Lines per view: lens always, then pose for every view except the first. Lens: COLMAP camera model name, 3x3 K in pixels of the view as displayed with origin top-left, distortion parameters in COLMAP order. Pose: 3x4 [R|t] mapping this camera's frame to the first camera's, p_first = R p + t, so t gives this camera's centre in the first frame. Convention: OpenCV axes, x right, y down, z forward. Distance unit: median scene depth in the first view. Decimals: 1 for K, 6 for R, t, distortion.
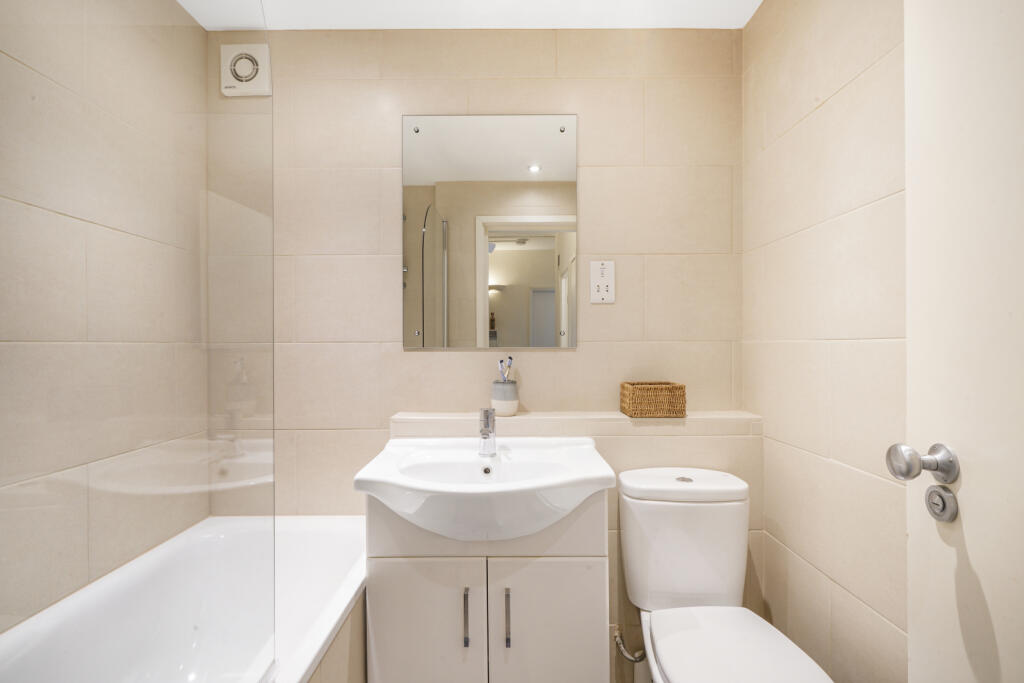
lens RADIAL K [[481.2, 0, 512.0], [0, 481.2, 341.5], [0, 0, 1]] dist [0.000030, -0.000029]
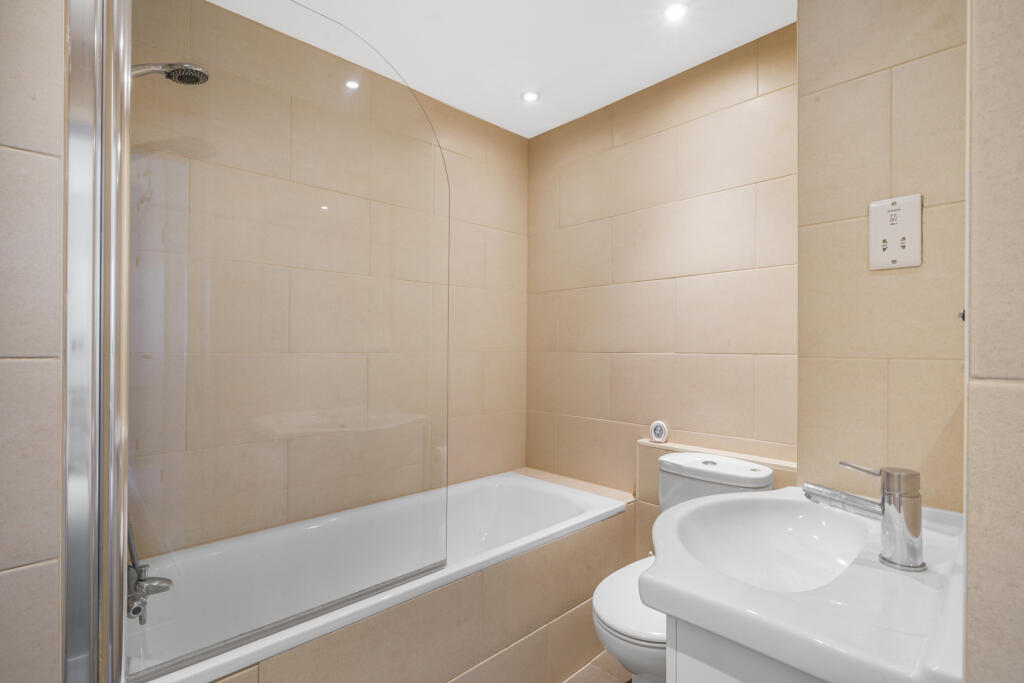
lens RADIAL K [[481.2, 0, 512.0], [0, 481.2, 341.5], [0, 0, 1]] dist [0.000030, -0.000029]
pose [[0.687986, 0.004377, -0.725711, 0.297042], [-0.002160, 0.999990, 0.003984, 0.010399], [0.725721, -0.001173, 0.687988, 0.240929]]
